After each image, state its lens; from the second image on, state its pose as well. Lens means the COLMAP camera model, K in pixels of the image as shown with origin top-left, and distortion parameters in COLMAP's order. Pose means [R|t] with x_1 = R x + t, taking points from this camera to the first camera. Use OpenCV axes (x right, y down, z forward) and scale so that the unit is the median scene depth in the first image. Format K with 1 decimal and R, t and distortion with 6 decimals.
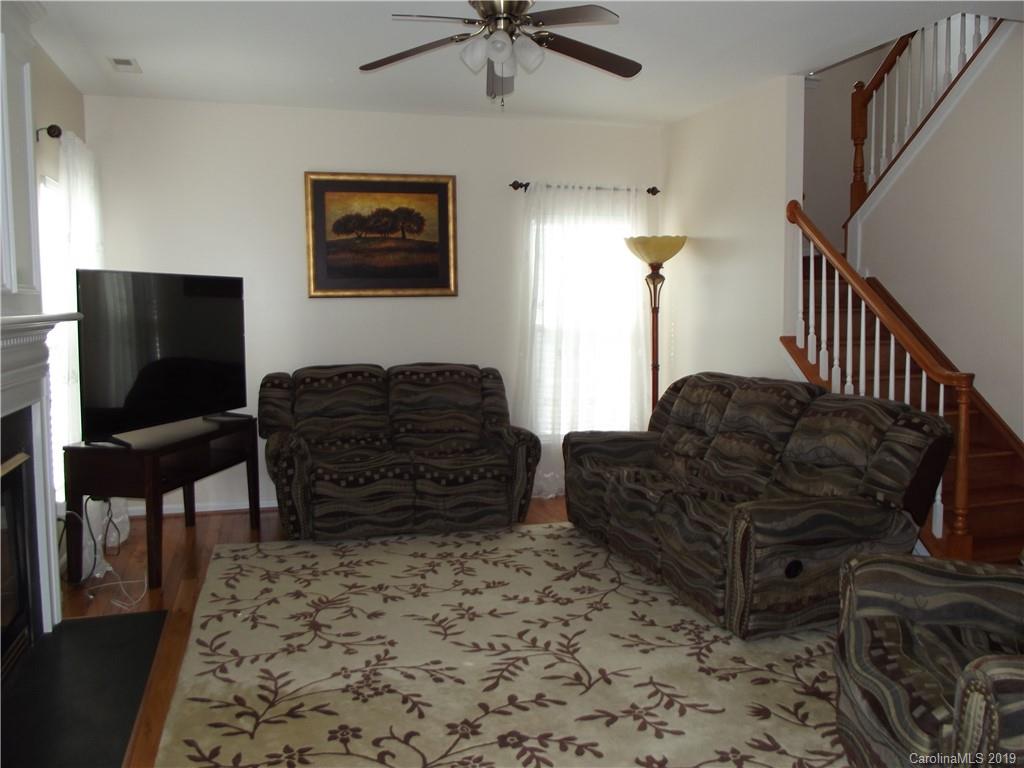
lens RADIAL K [[840.1, 0, 514.8], [0, 840.1, 385.6], [0, 0, 1]] dist [-0.083754, 0.060122]
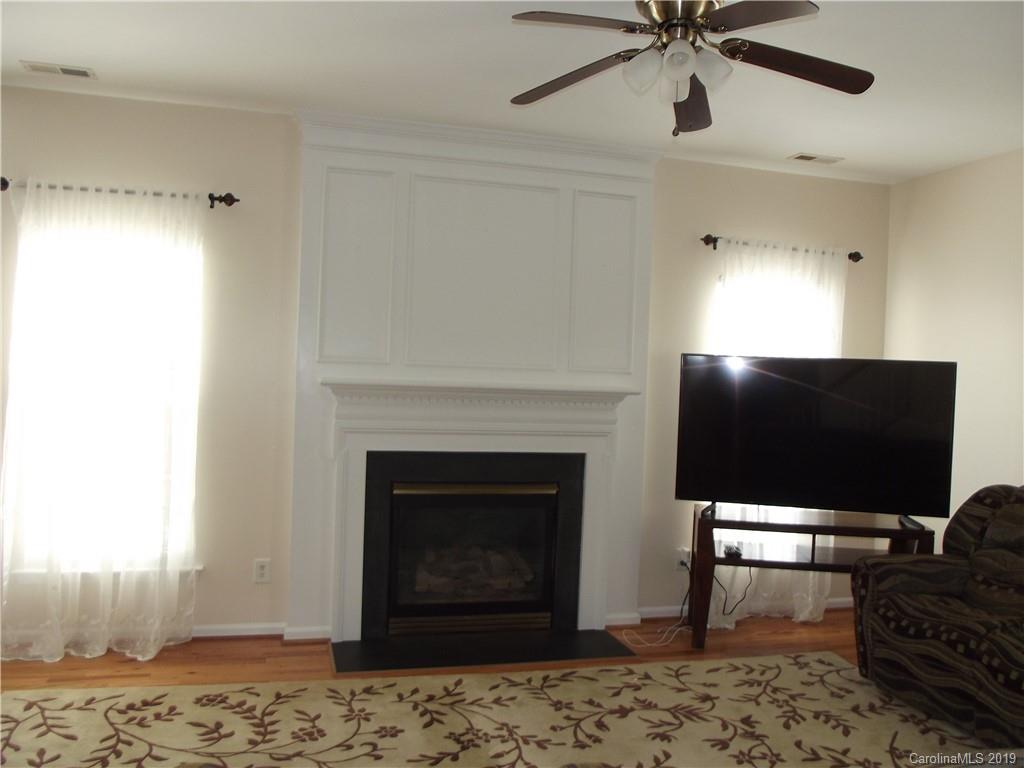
lens RADIAL K [[840.1, 0, 514.8], [0, 840.1, 385.6], [0, 0, 1]] dist [-0.083754, 0.060122]
pose [[-0.006186, 0.018323, -0.999813, 0.732015], [-0.138178, 0.990225, 0.019002, -0.090120], [0.990388, 0.138269, -0.003594, 0.837066]]
